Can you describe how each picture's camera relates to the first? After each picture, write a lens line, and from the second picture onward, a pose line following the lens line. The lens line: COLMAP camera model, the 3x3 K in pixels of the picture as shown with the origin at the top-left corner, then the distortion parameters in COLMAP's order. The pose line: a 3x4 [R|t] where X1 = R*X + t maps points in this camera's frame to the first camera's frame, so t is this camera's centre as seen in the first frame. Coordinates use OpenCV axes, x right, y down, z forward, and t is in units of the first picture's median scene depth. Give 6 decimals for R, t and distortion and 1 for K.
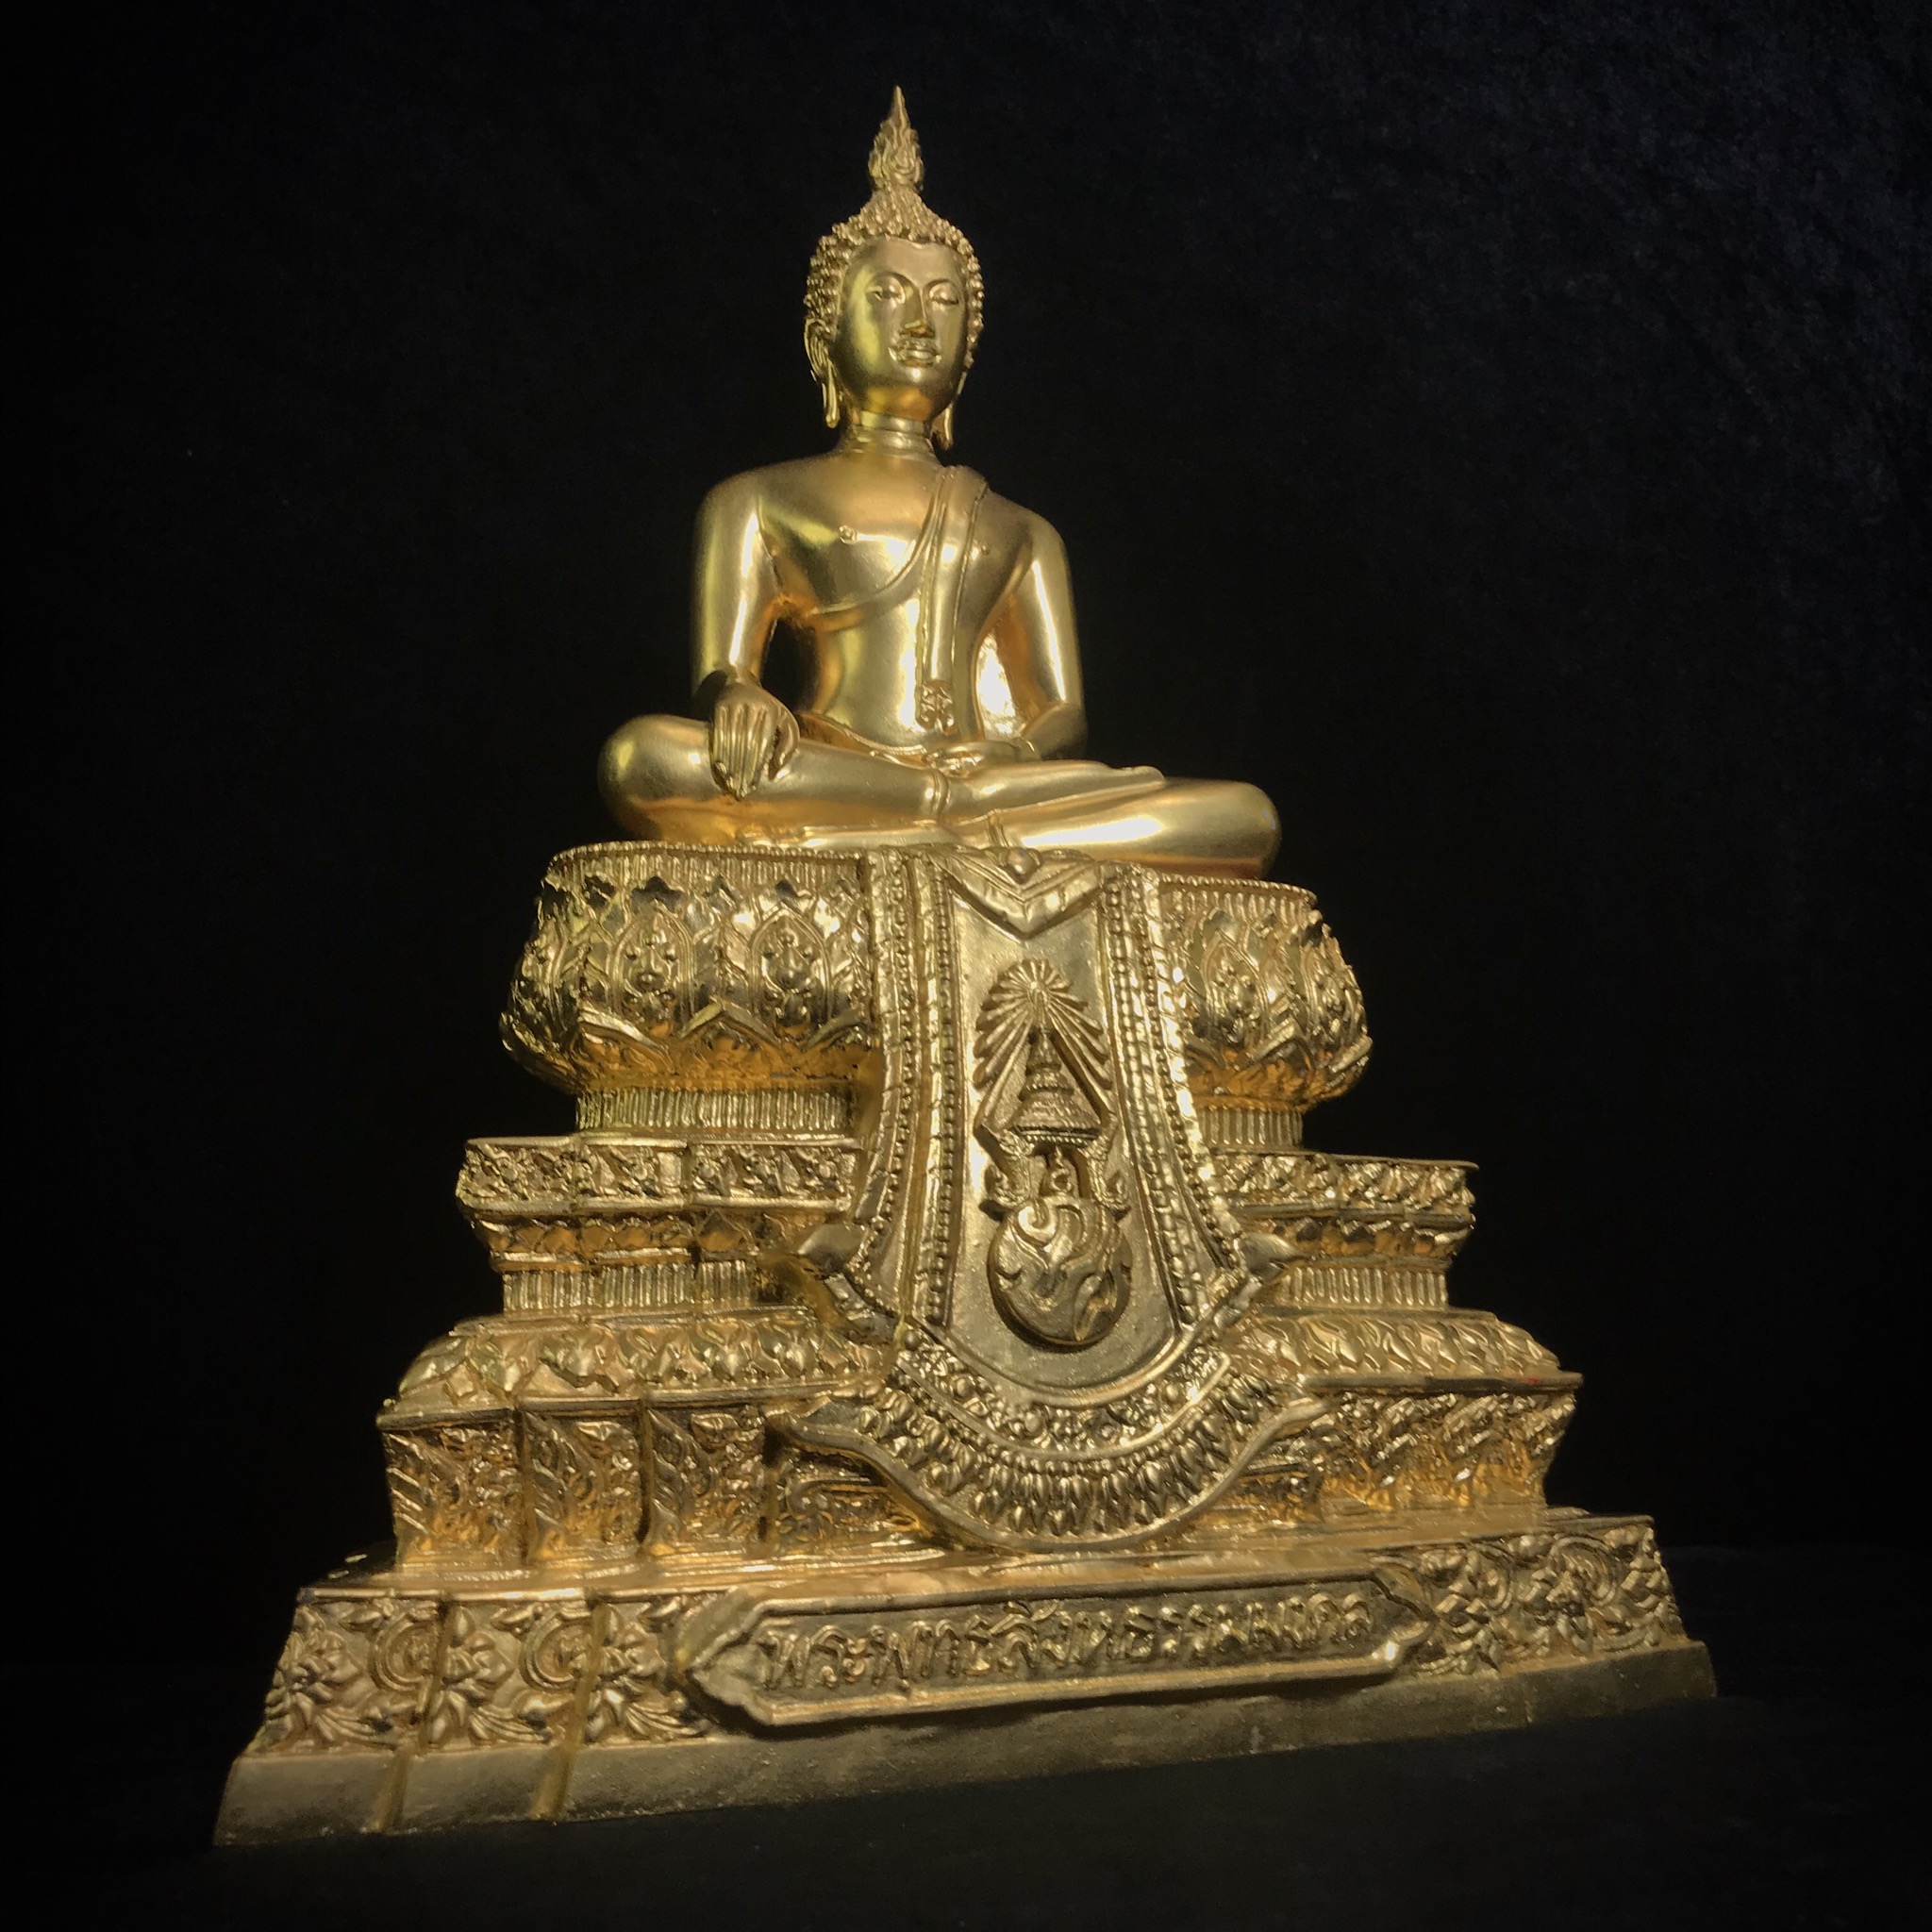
lens RADIAL K [[2128.7, 0, 979.9], [0, 2128.7, 953.3], [0, 0, 1]] dist [0.148876, -0.519322]
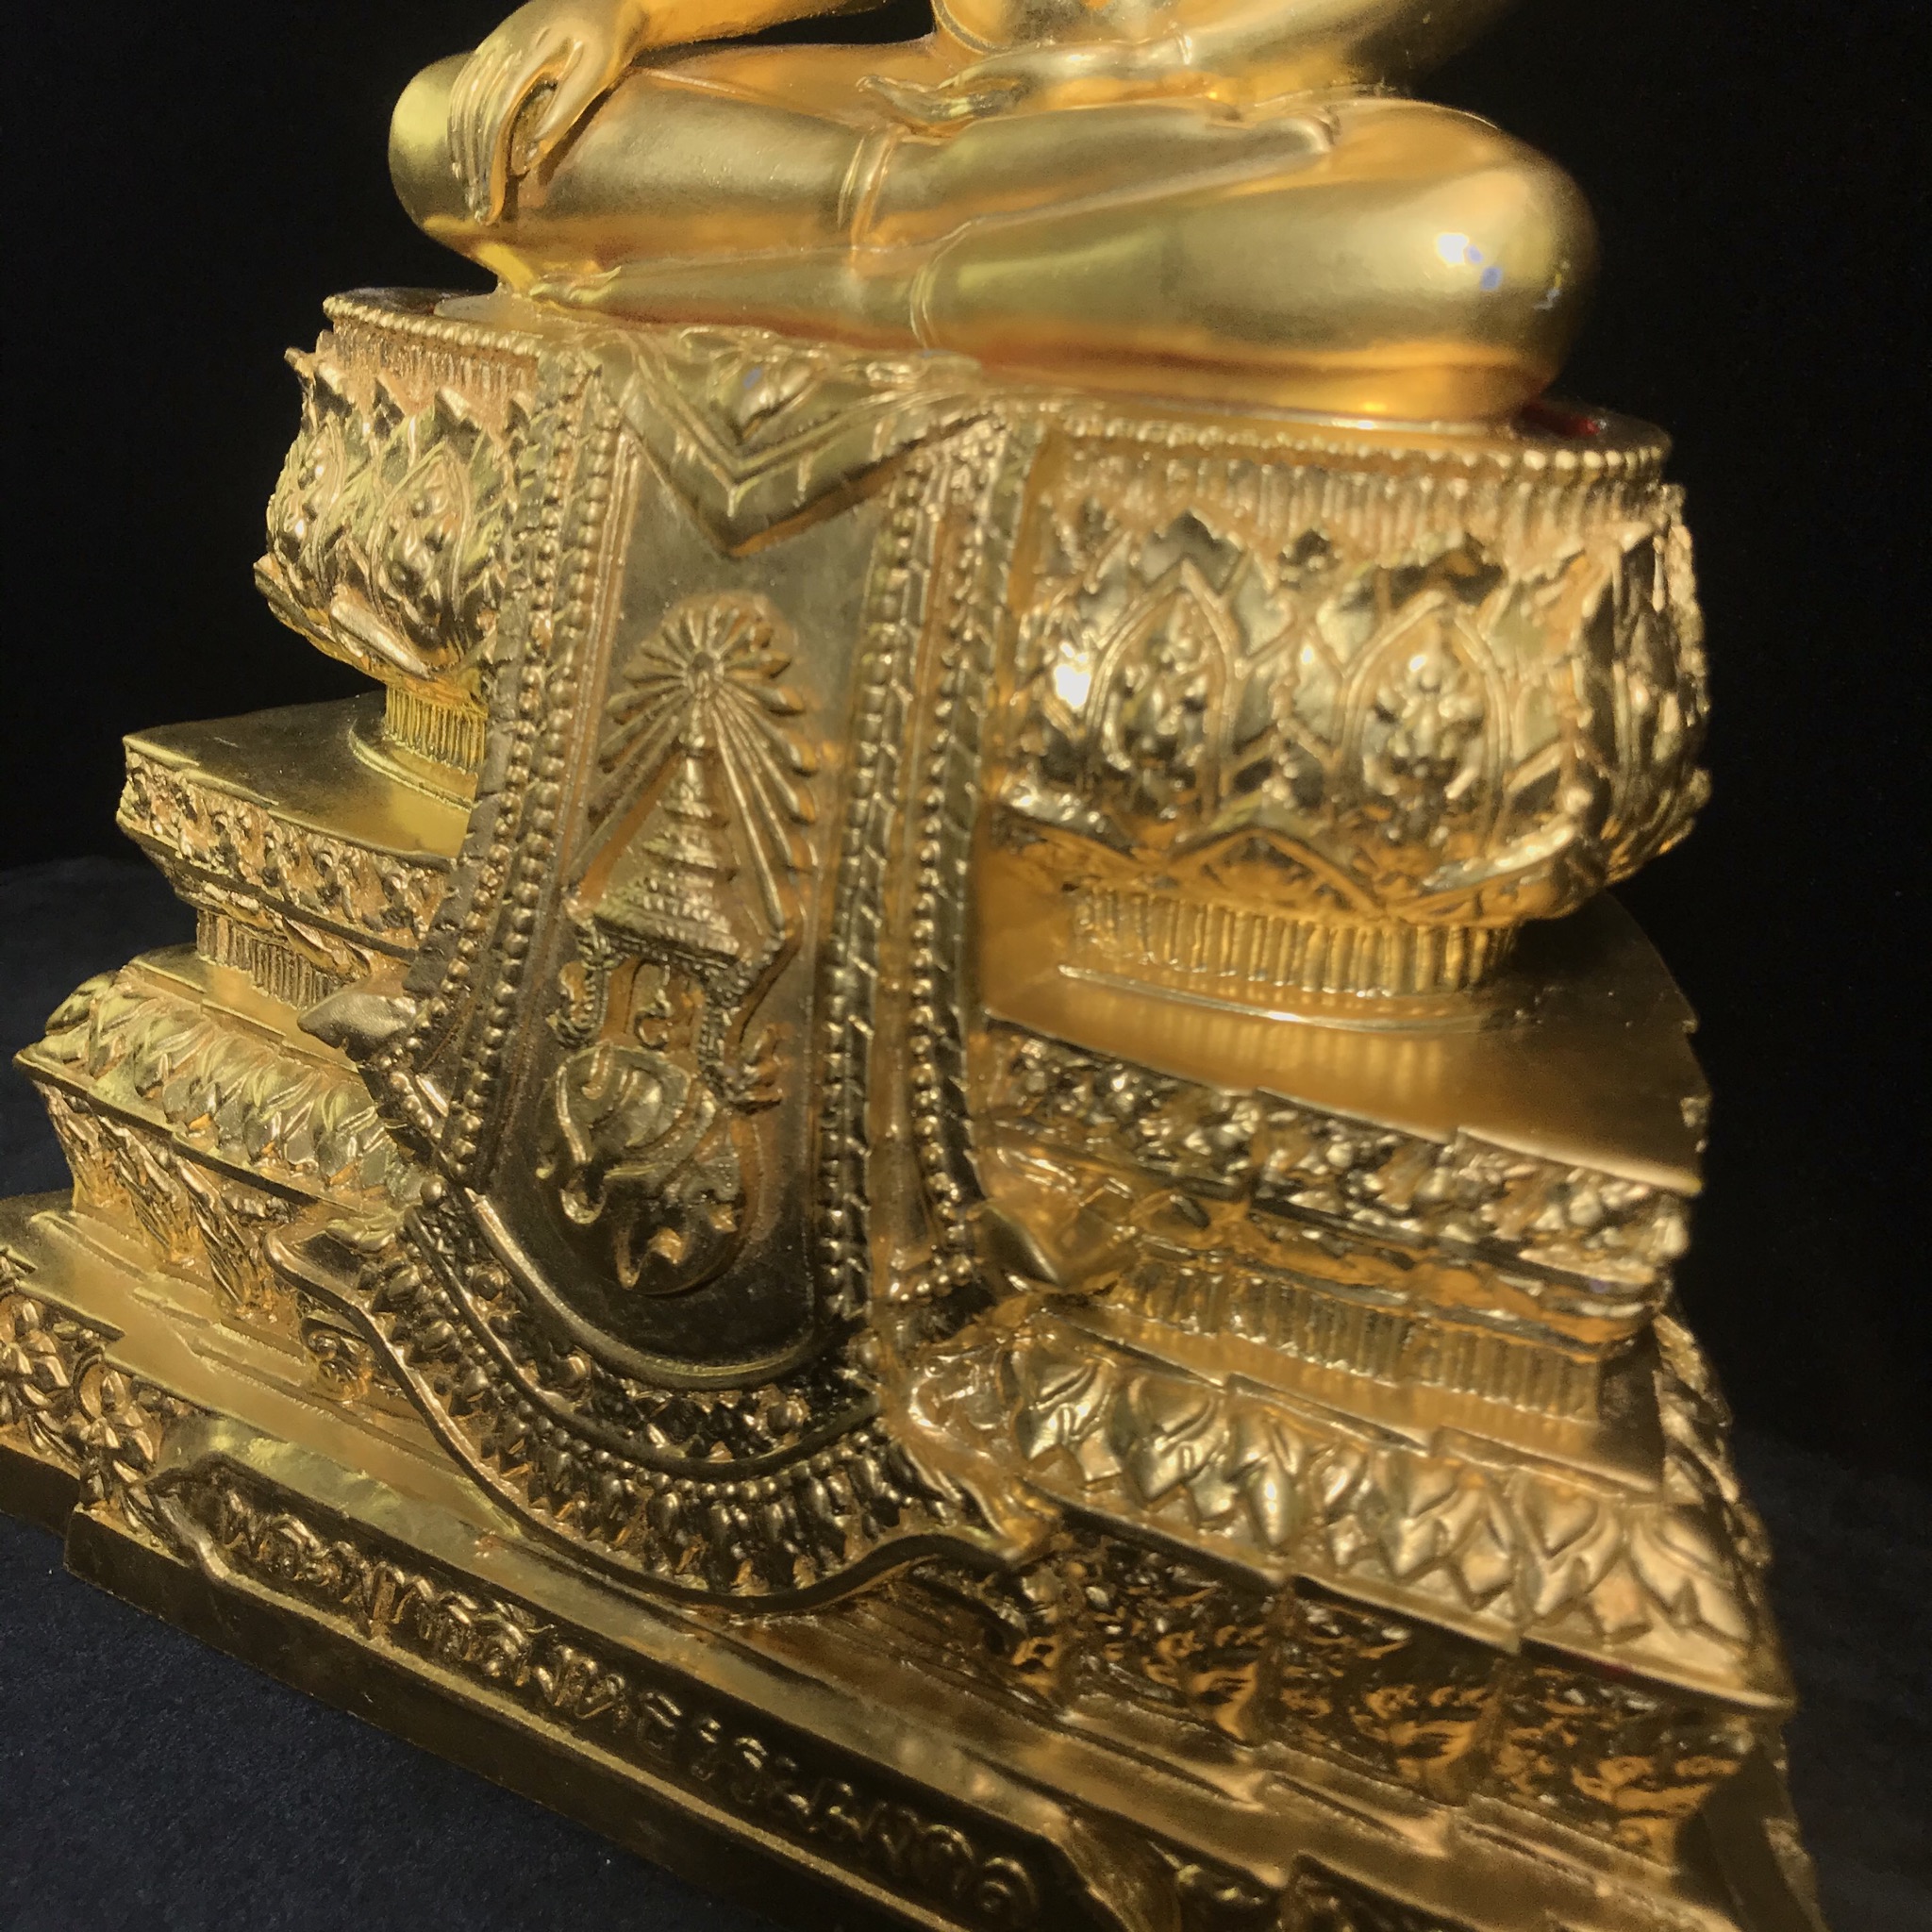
lens RADIAL K [[2185.7, 0, 963.0], [0, 2185.7, 955.8], [0, 0, 1]] dist [0.138789, -0.625120]
pose [[0.615213, 0.316109, -0.722211, 0.493604], [0.052197, 0.897748, 0.437406, -0.156589], [0.786631, -0.306795, 0.535806, 0.742659]]
